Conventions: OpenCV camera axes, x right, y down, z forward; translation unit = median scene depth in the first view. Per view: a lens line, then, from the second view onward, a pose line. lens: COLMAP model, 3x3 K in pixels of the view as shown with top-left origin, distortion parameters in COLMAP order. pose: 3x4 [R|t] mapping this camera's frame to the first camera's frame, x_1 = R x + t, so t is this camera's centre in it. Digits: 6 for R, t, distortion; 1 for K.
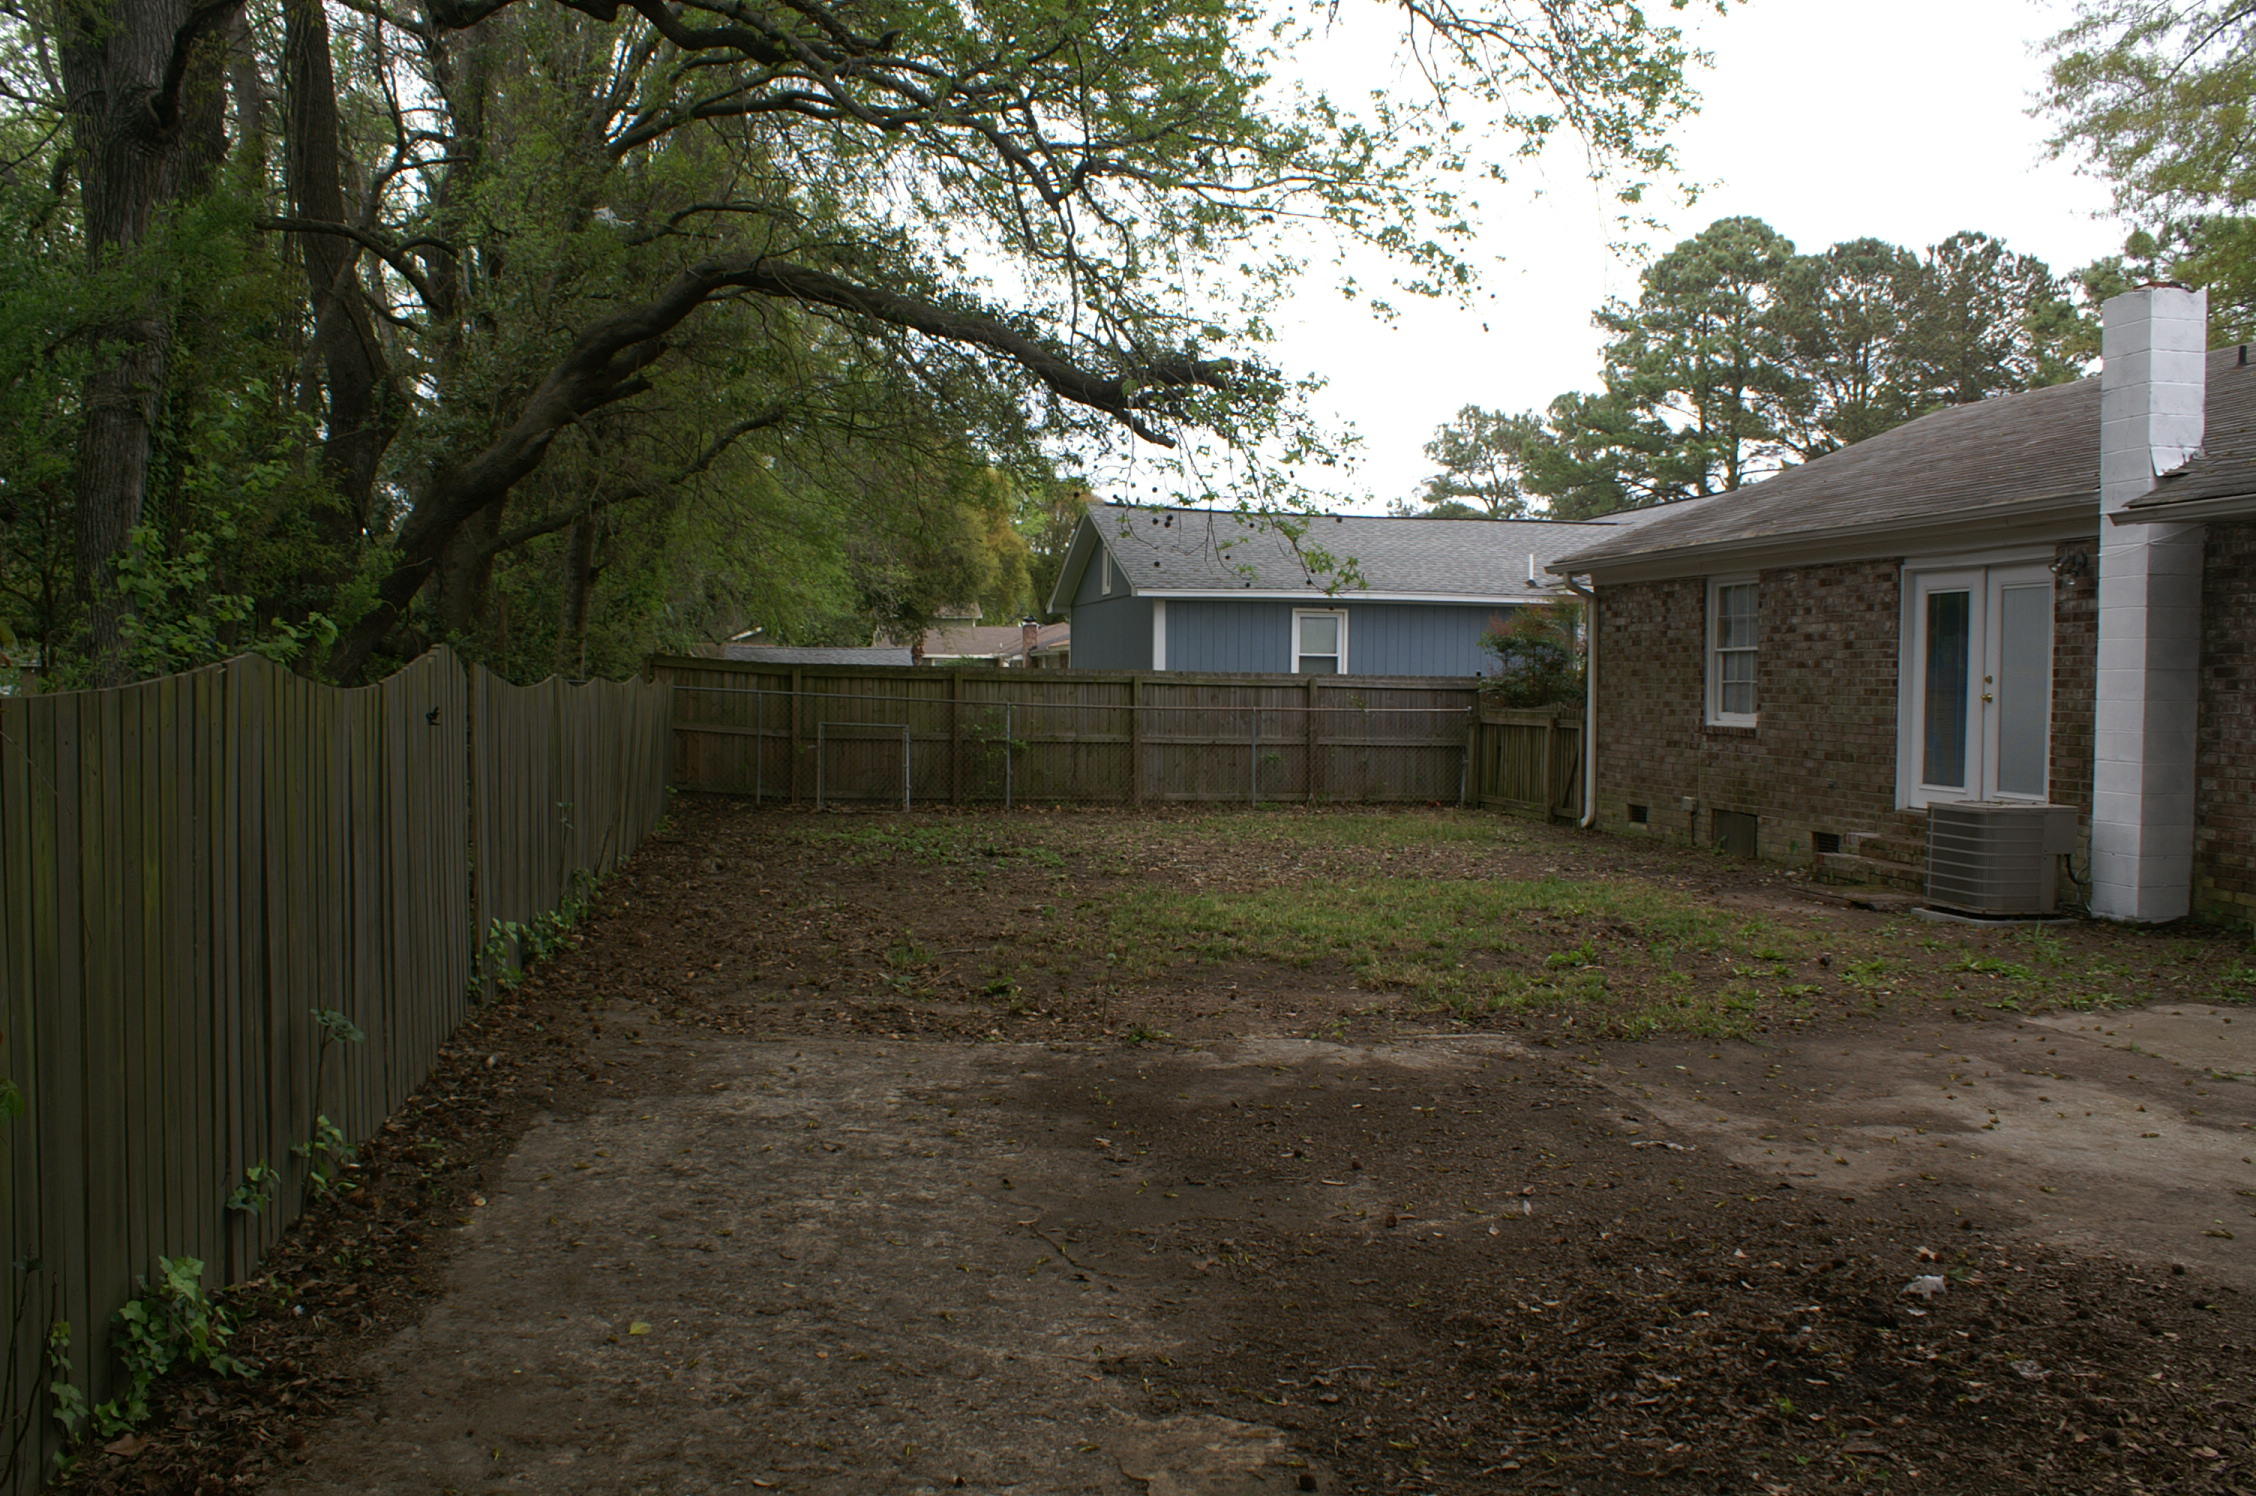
lens RADIAL K [[1763.9, 0, 1120.6], [0, 1763.9, 759.6], [0, 0, 1]] dist [-0.157680, 0.139773]
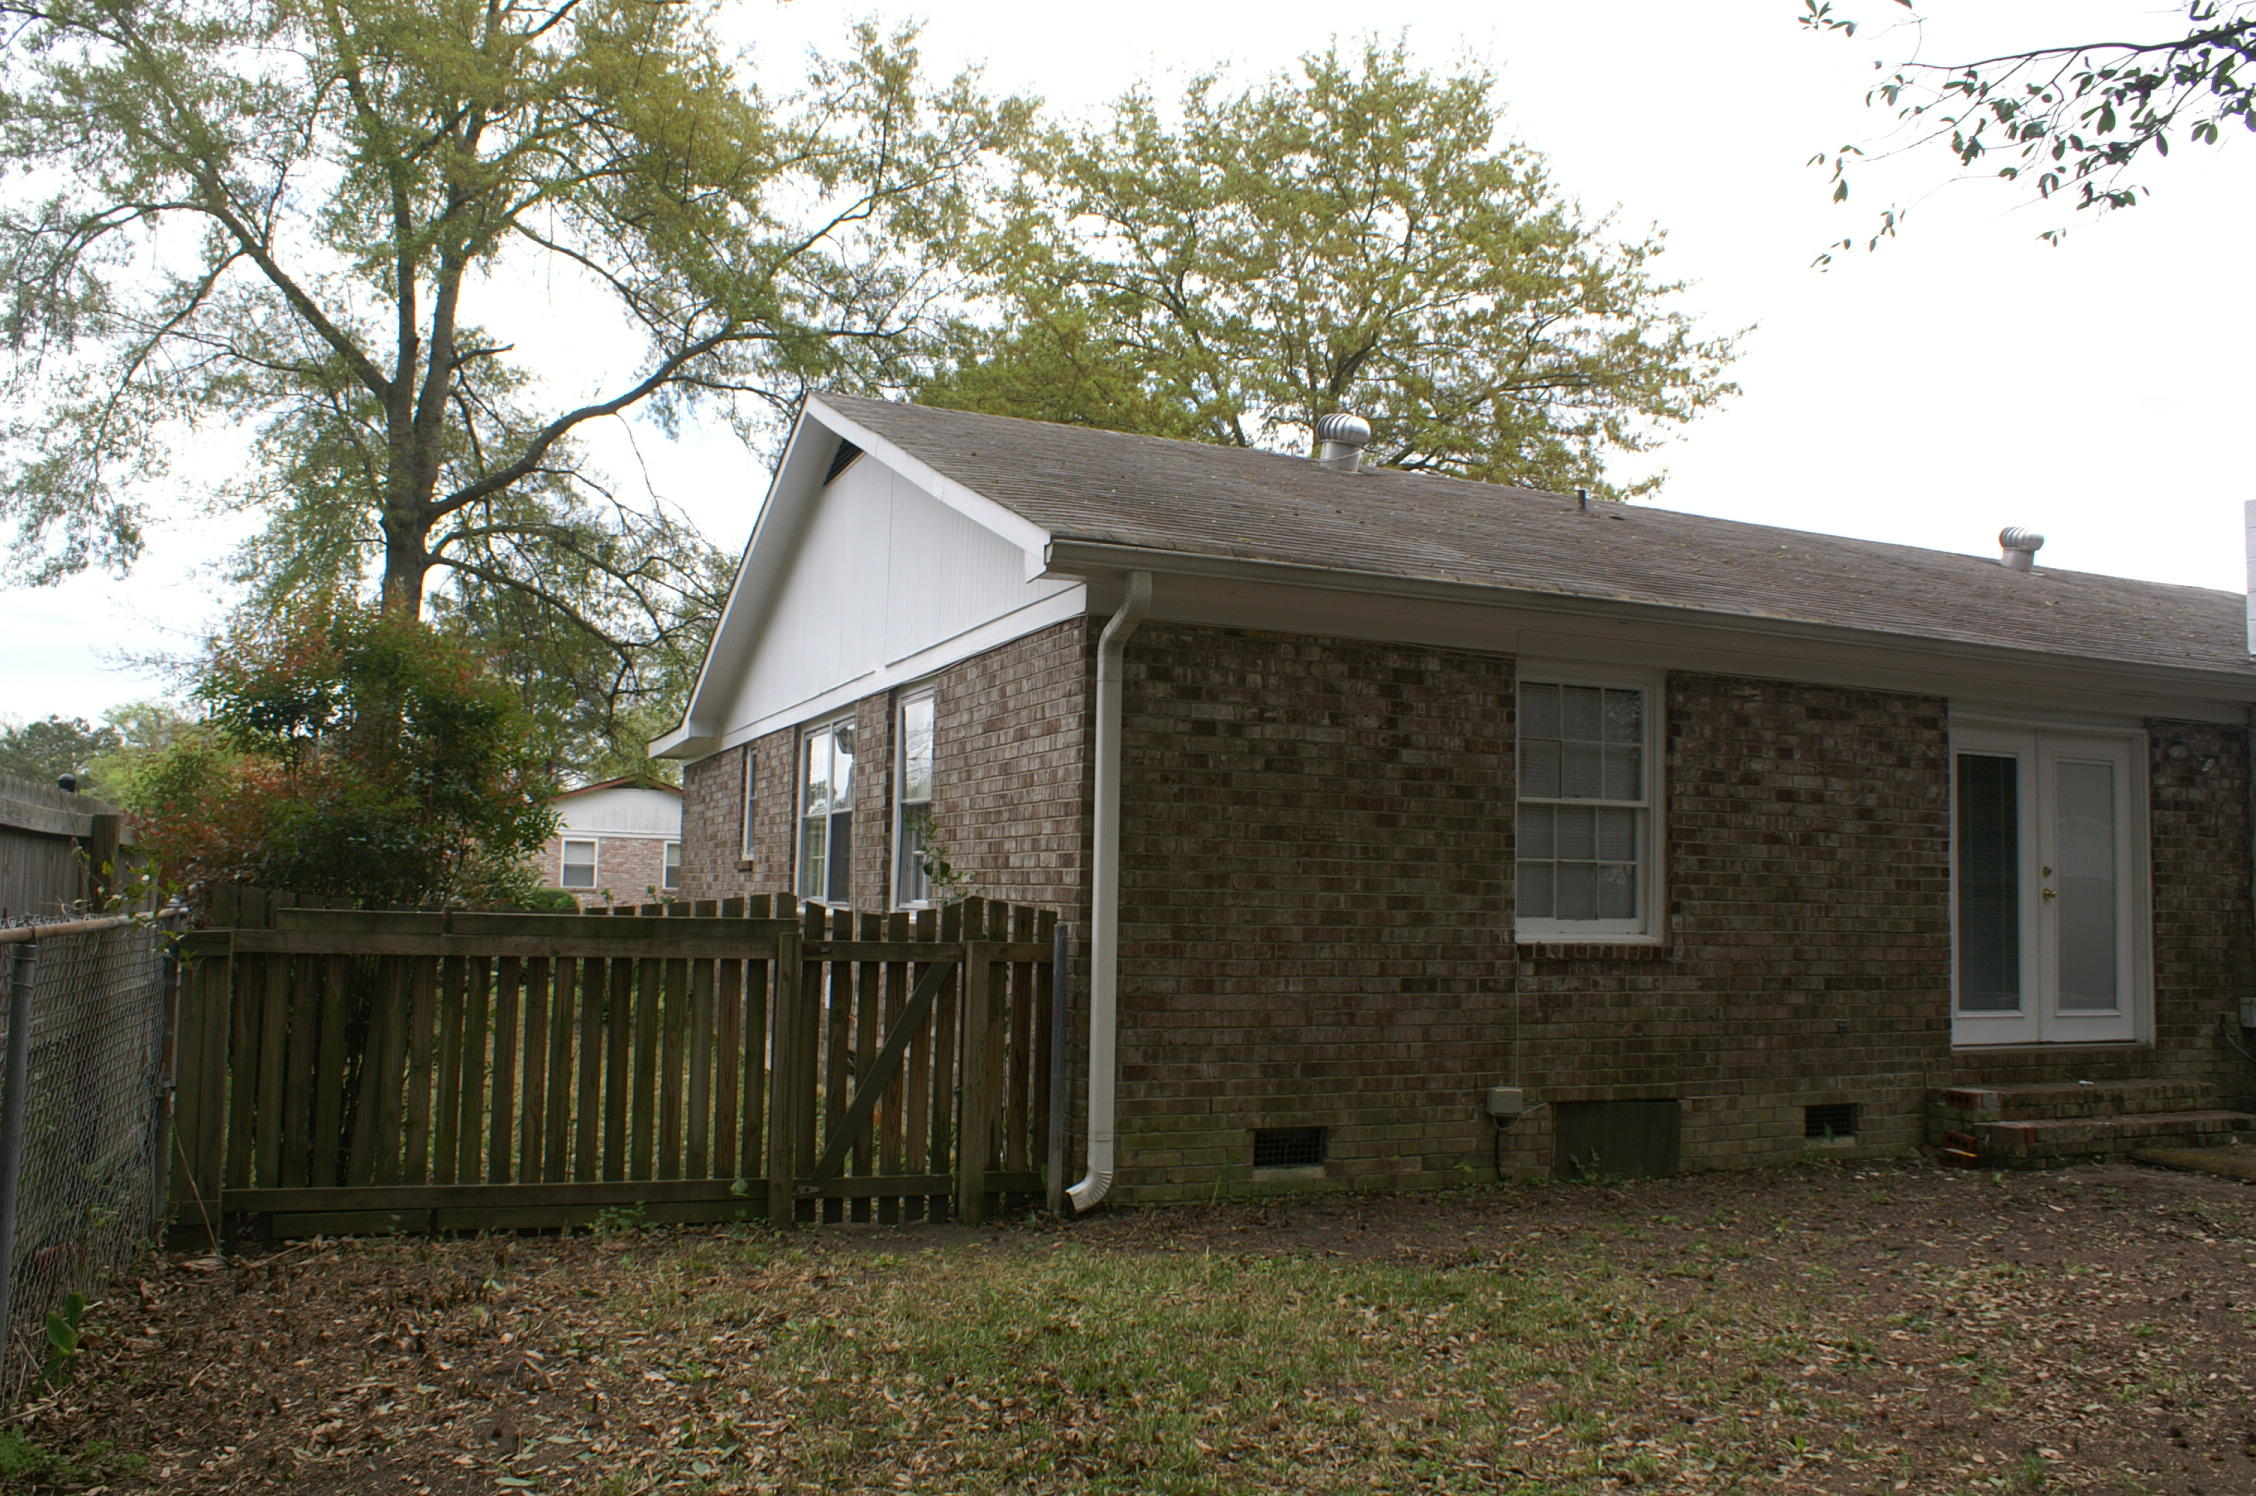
lens RADIAL K [[1768.2, 0, 1128.0], [0, 1768.2, 748.0], [0, 0, 1]] dist [-0.156953, 0.129976]
pose [[-0.185176, 0.073567, 0.979948, -0.163317], [0.019041, 0.997275, -0.071270, -0.044905], [-0.982521, 0.005462, -0.186072, 1.268014]]
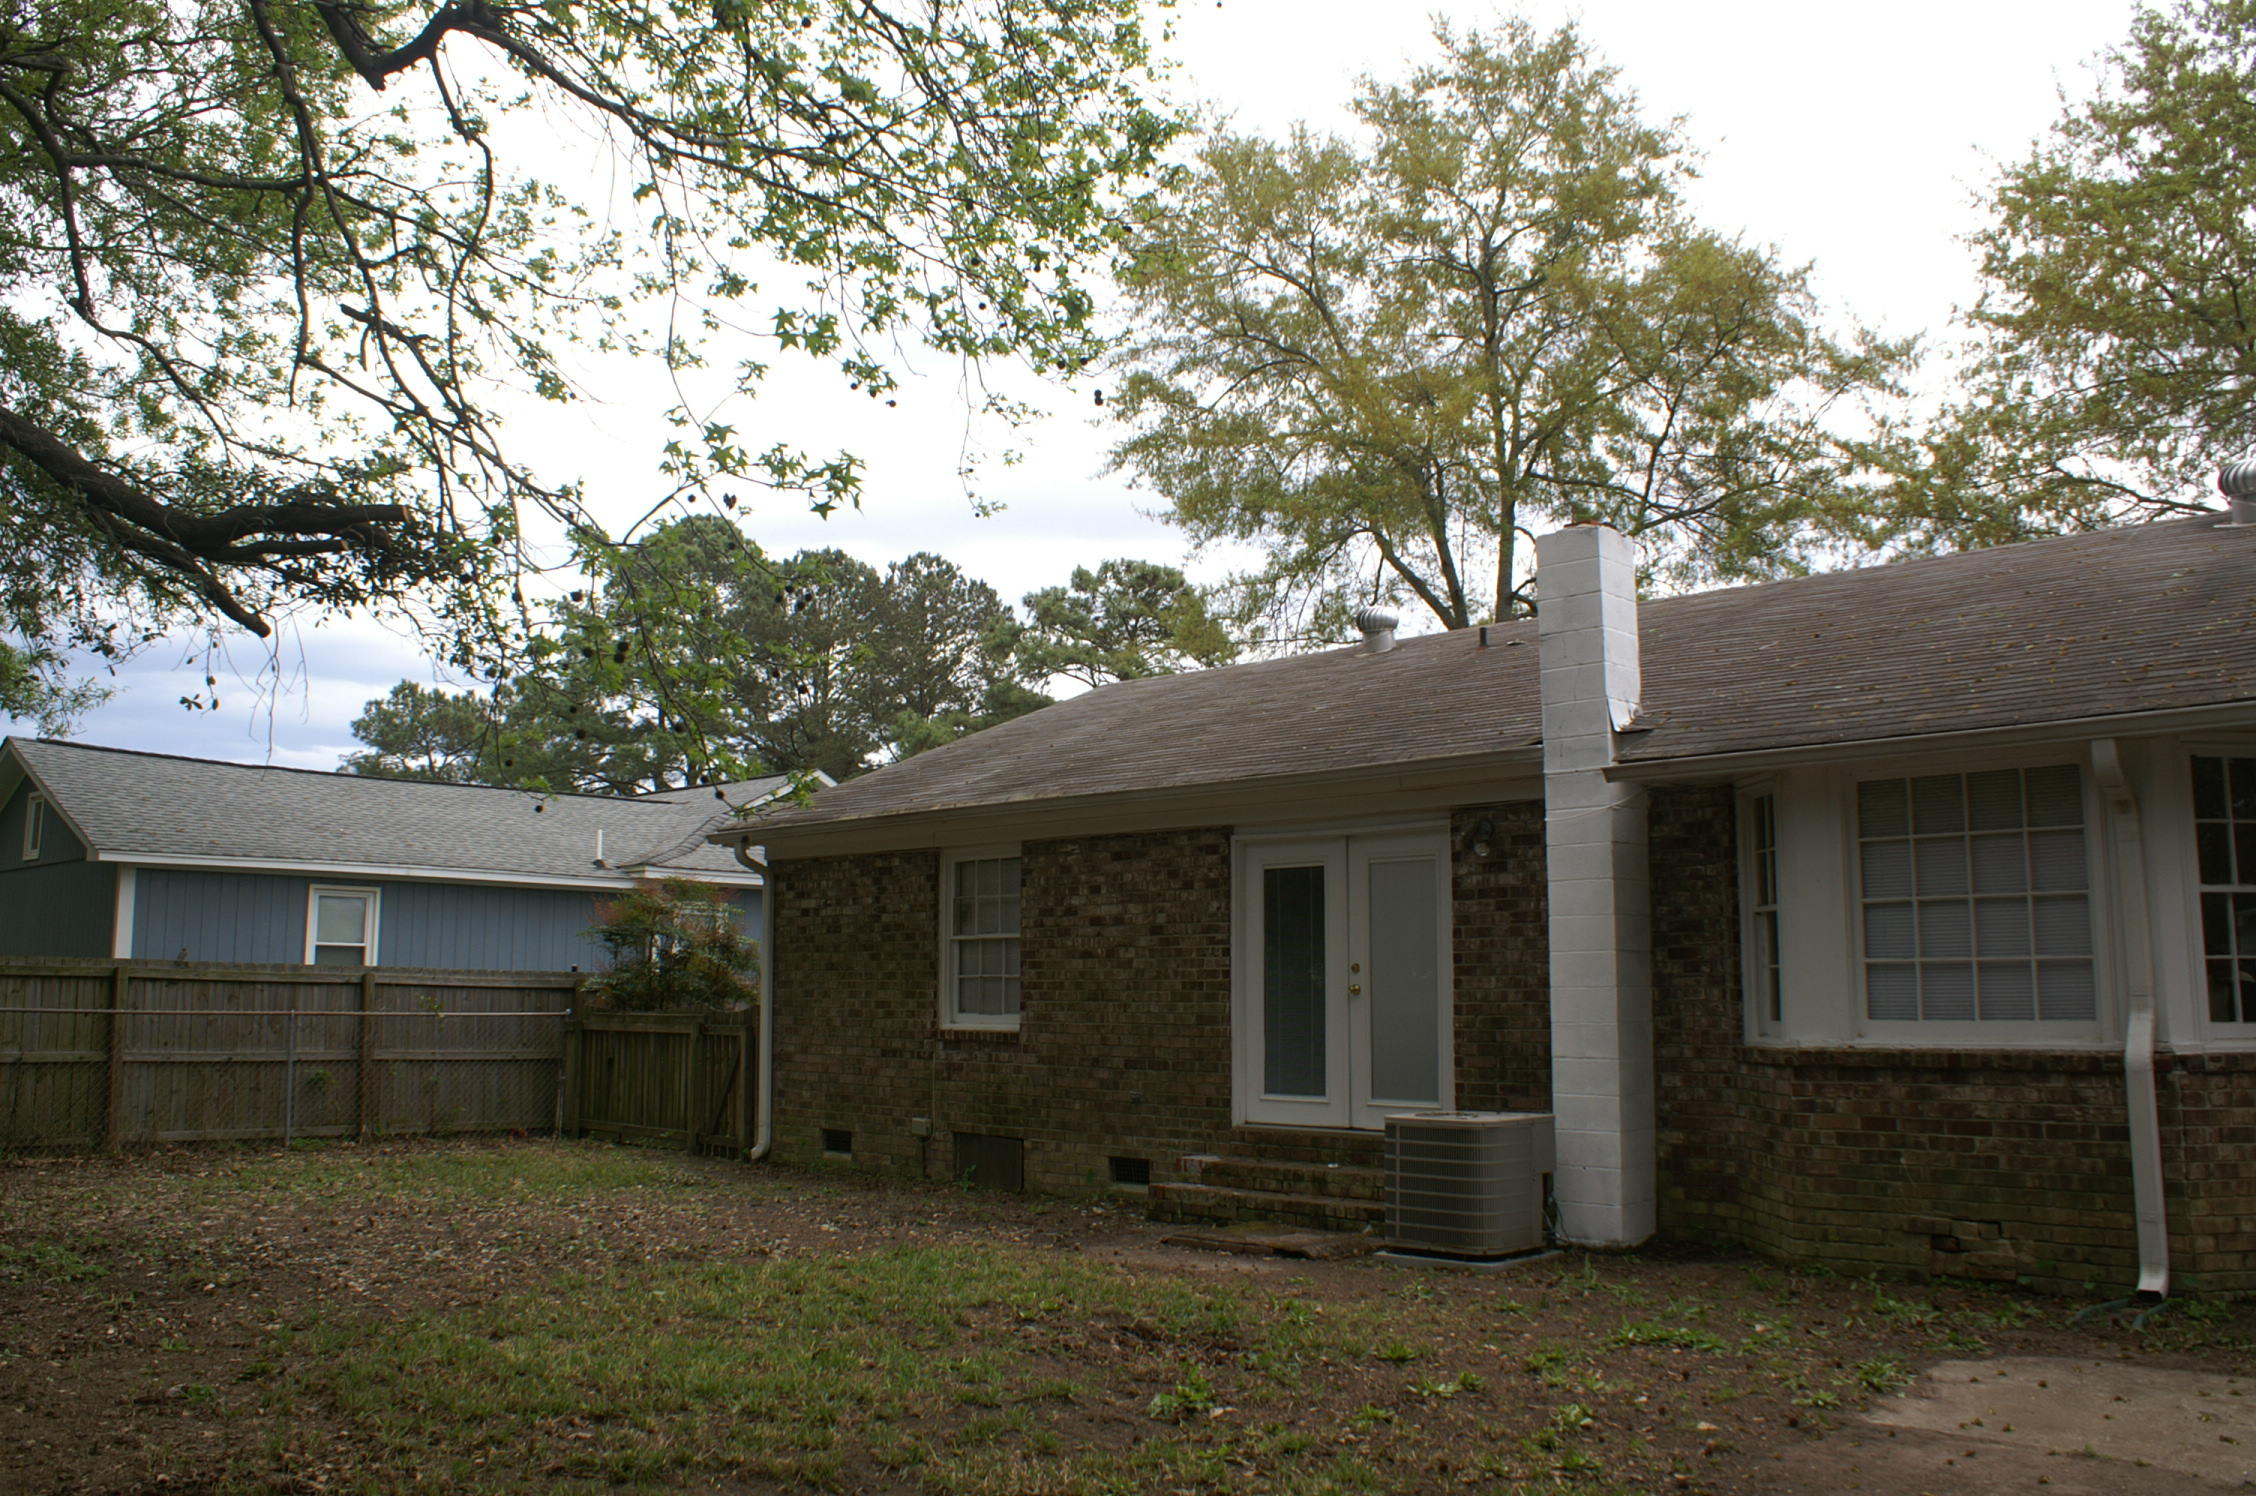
lens RADIAL K [[1768.2, 0, 1128.0], [0, 1768.2, 748.0], [0, 0, 1]] dist [-0.156953, 0.129976]
pose [[0.816831, 0.071966, 0.572370, -0.079185], [0.031330, 0.985189, -0.168583, -0.008362], [-0.576025, 0.155637, 0.802479, 0.273594]]
